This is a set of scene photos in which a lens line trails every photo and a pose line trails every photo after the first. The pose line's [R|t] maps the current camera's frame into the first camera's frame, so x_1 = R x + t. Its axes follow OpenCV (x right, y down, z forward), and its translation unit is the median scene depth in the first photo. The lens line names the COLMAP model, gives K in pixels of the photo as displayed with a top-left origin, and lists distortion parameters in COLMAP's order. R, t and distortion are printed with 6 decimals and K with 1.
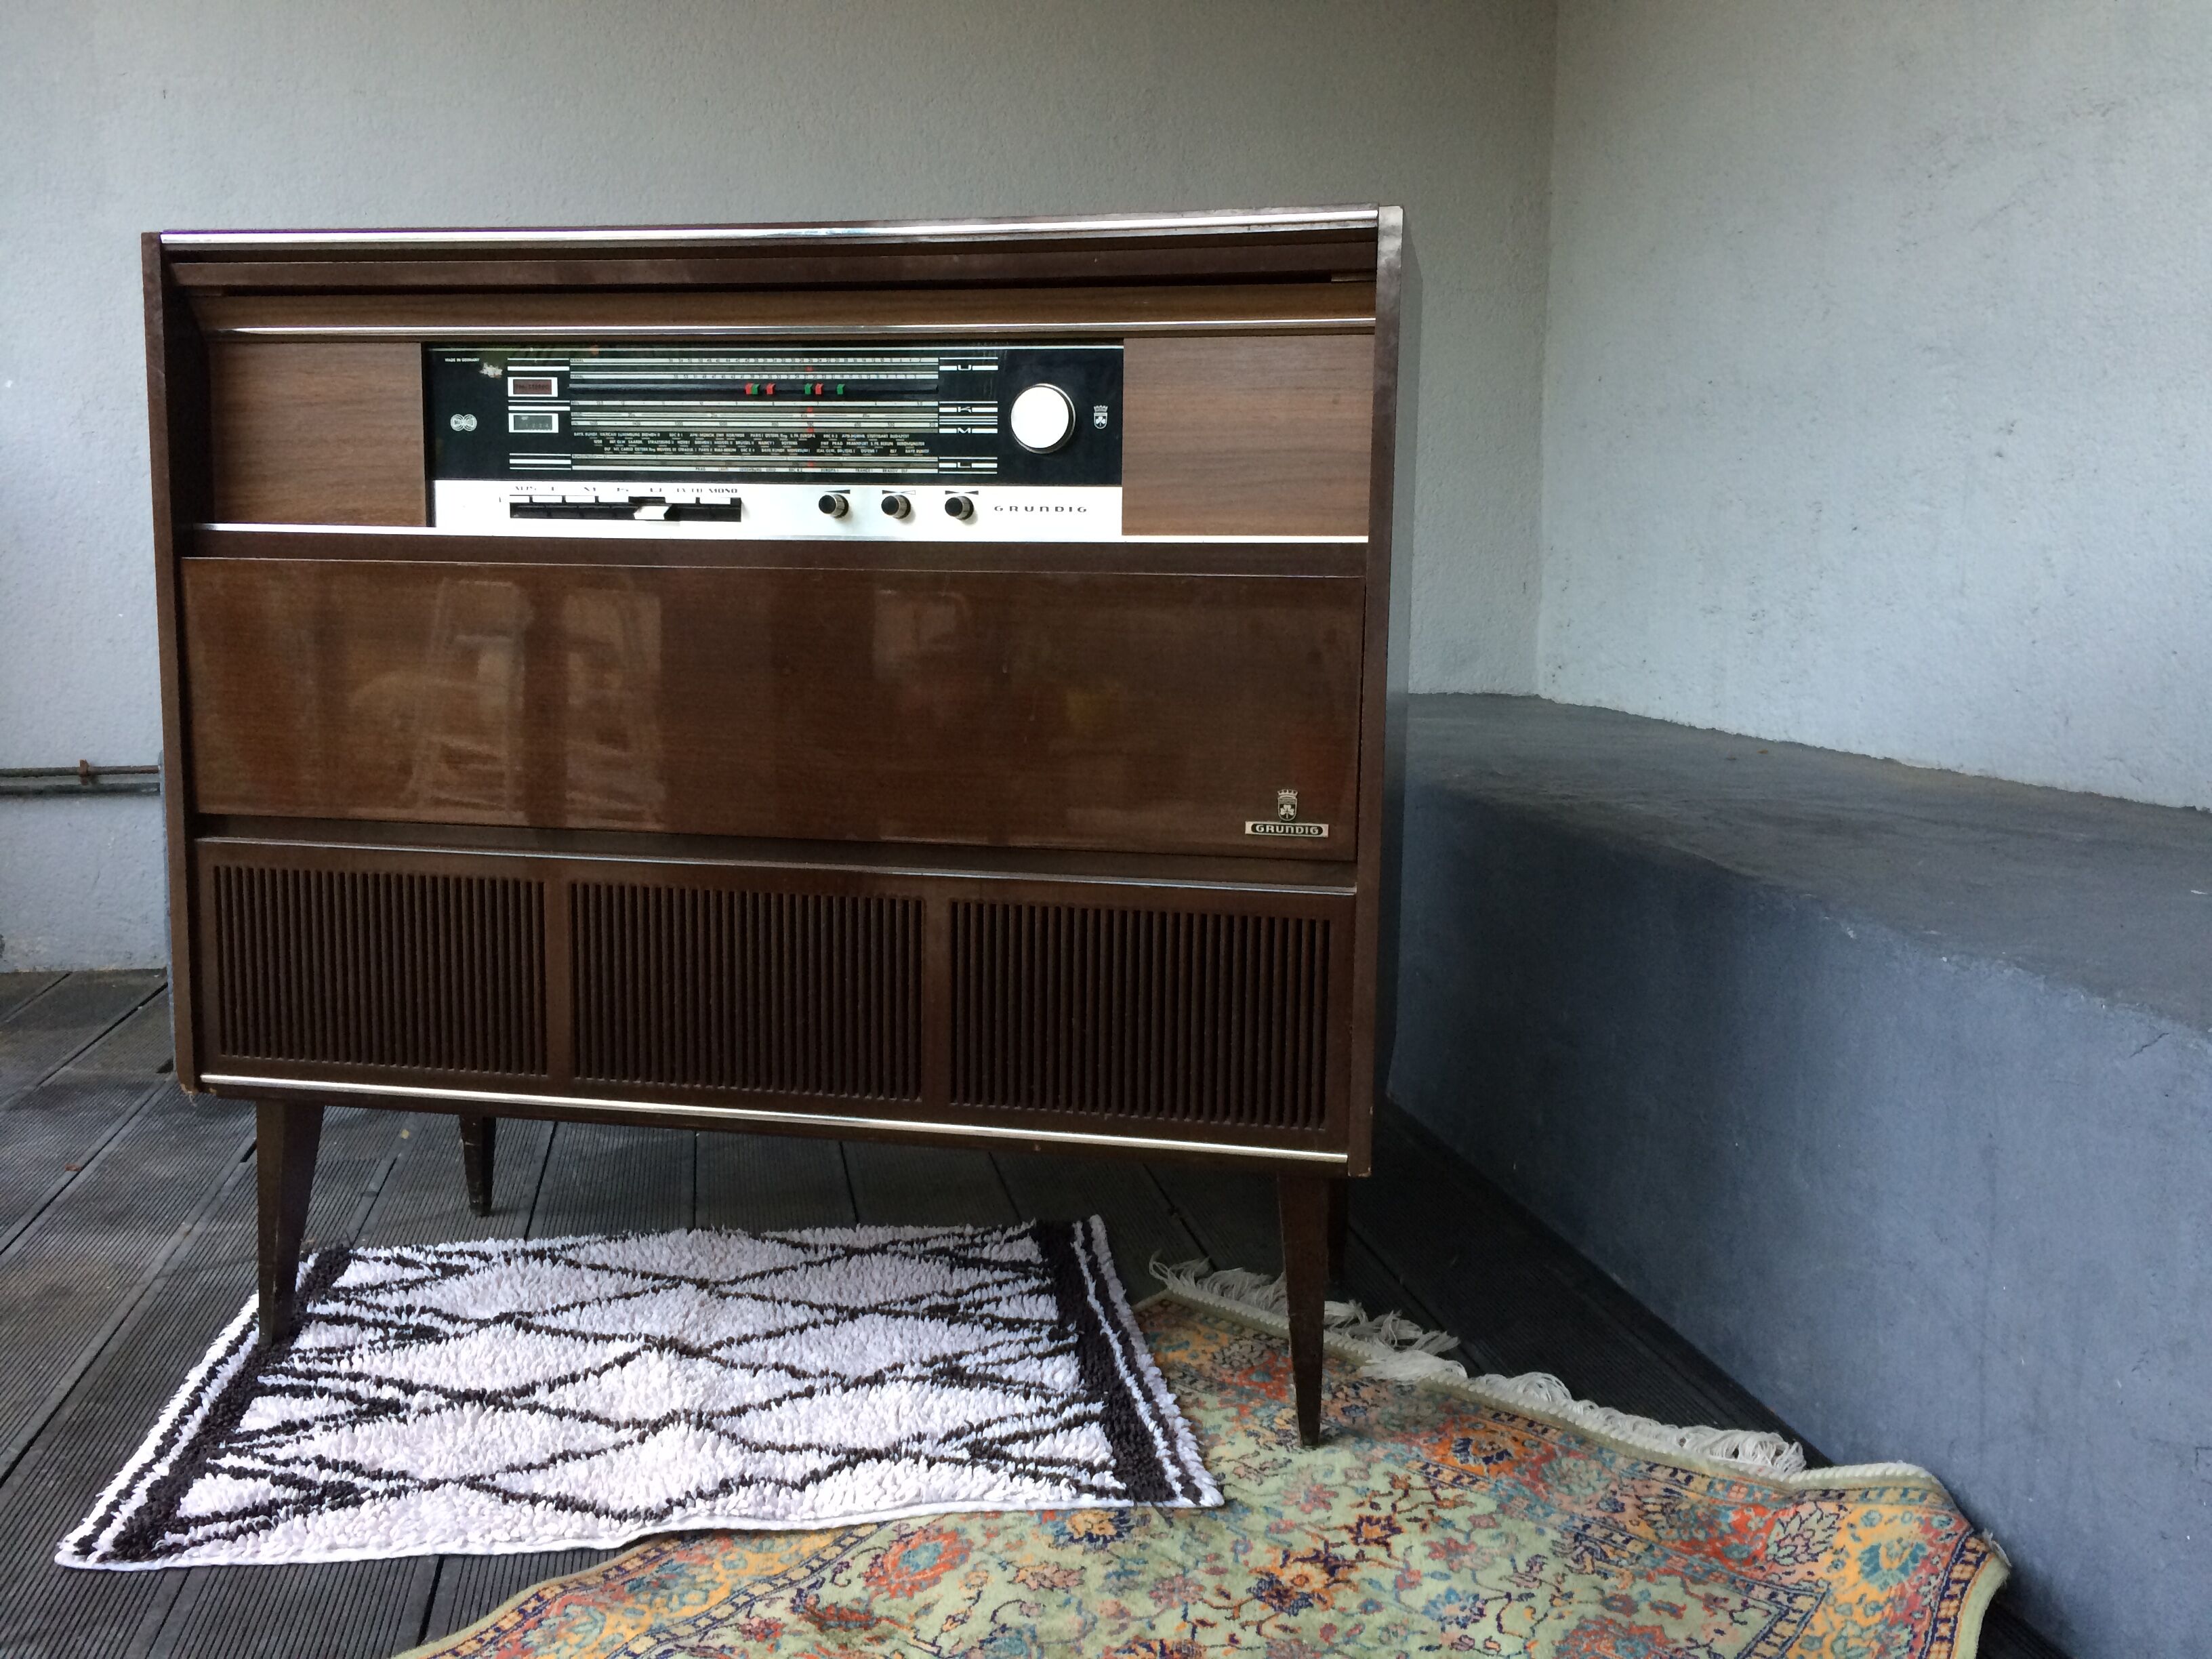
lens RADIAL K [[1882.8, 0, 1106.0], [0, 1882.8, 829.5], [0, 0, 1]] dist [0.126970, -0.096033]
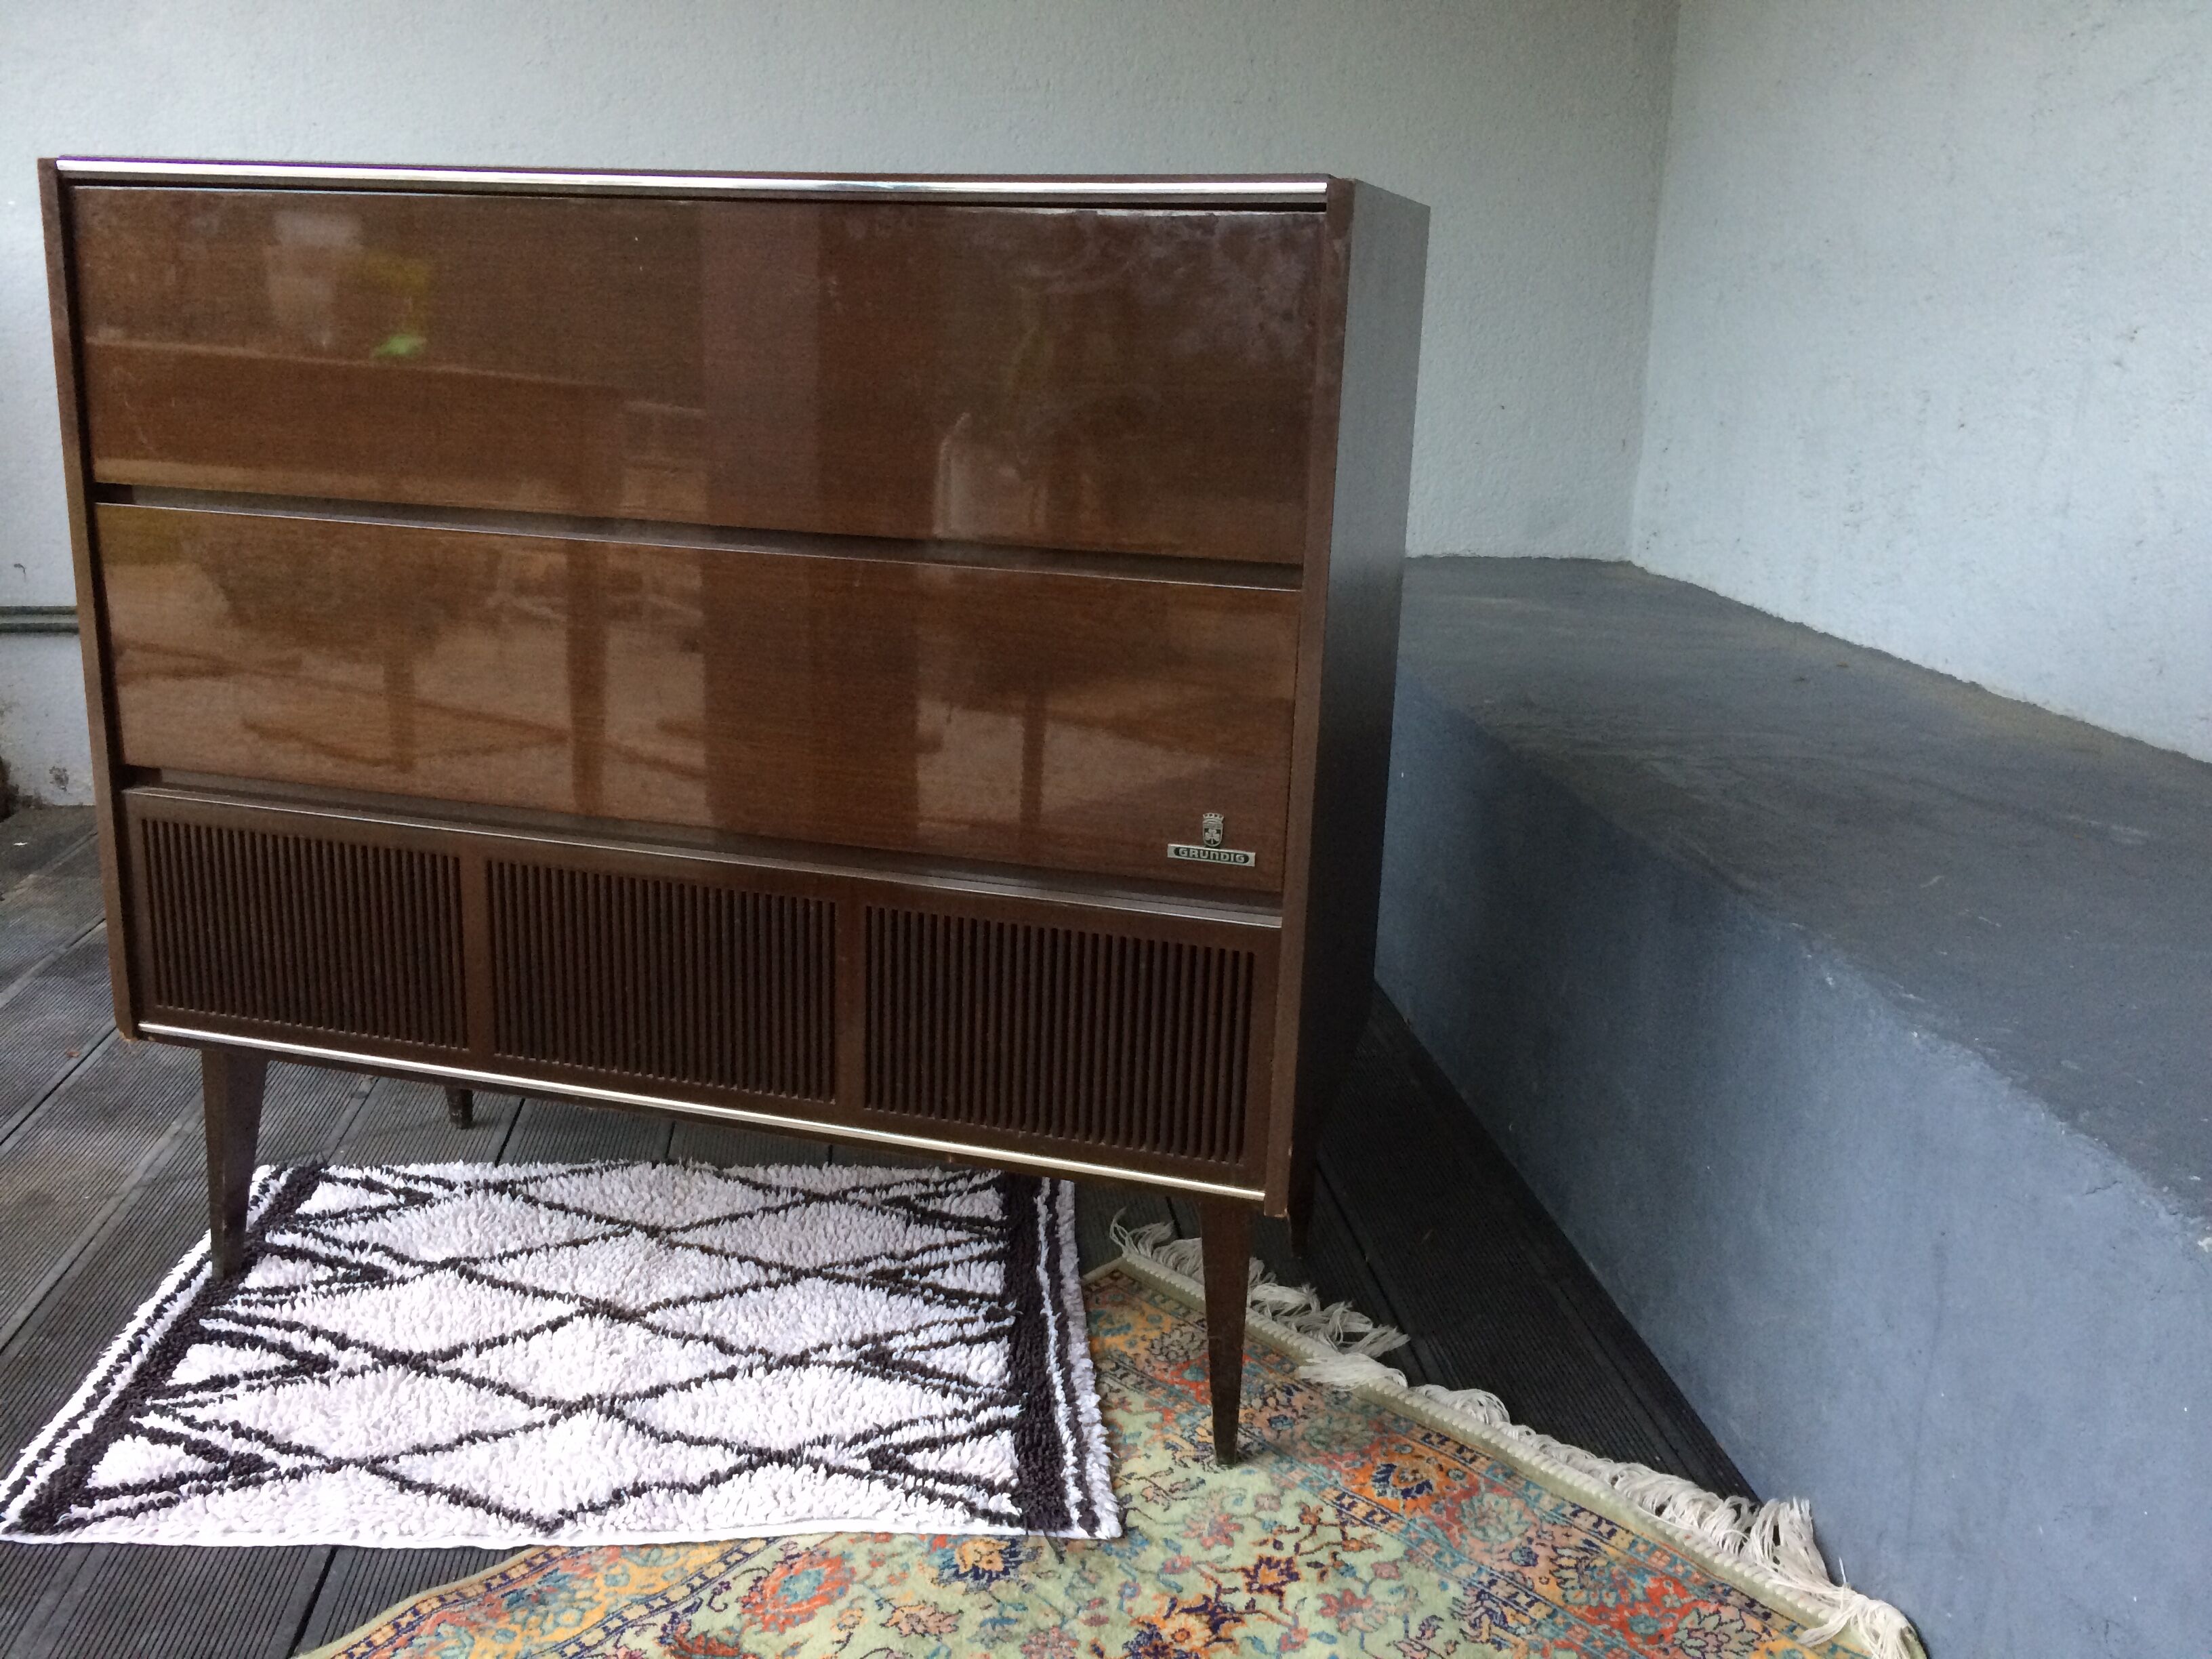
lens RADIAL K [[1850.0, 0, 1123.7], [0, 1850.0, 814.0], [0, 0, 1]] dist [0.112591, -0.109987]
pose [[0.997063, 0.038713, -0.066074, 0.104117], [-0.030852, 0.992758, 0.116100, -0.115699], [0.070090, -0.113721, 0.991037, 0.085419]]
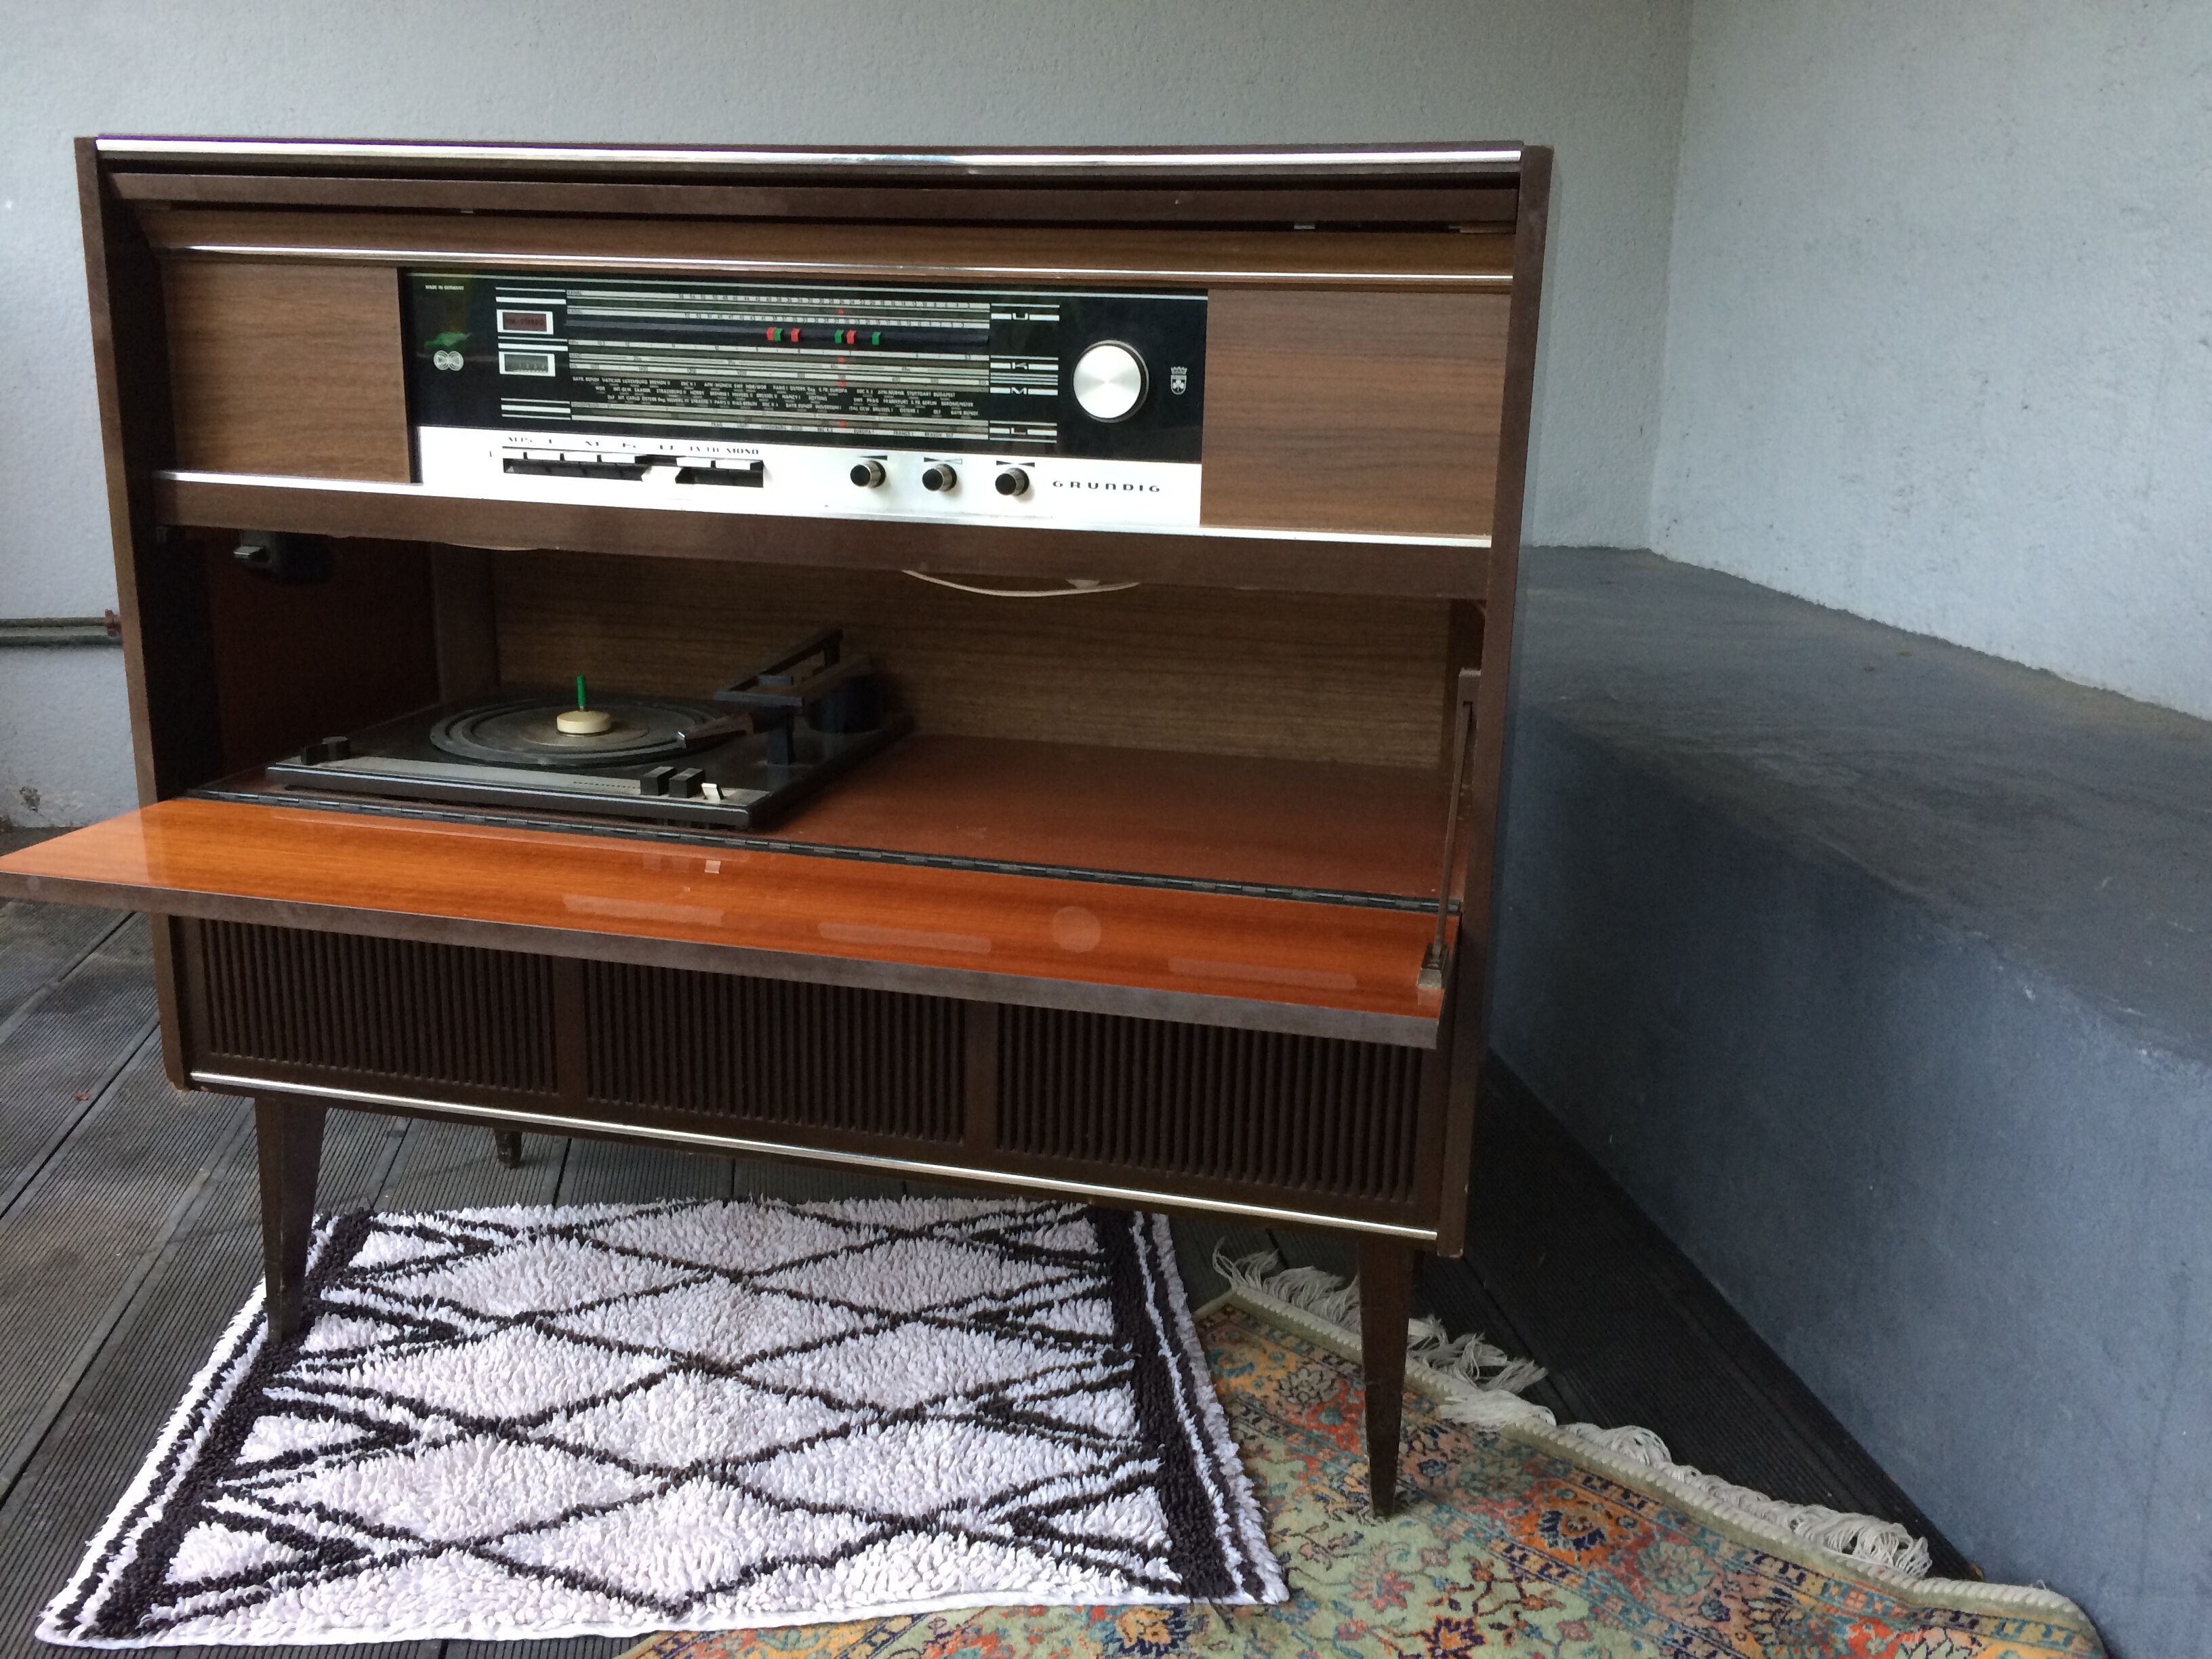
lens RADIAL K [[1850.0, 0, 1123.7], [0, 1850.0, 814.0], [0, 0, 1]] dist [0.112591, -0.109987]
pose [[0.999409, 0.020861, -0.027338, -0.000566], [-0.017431, 0.992595, 0.120215, -0.118822], [0.029643, -0.119668, 0.992371, 0.138172]]
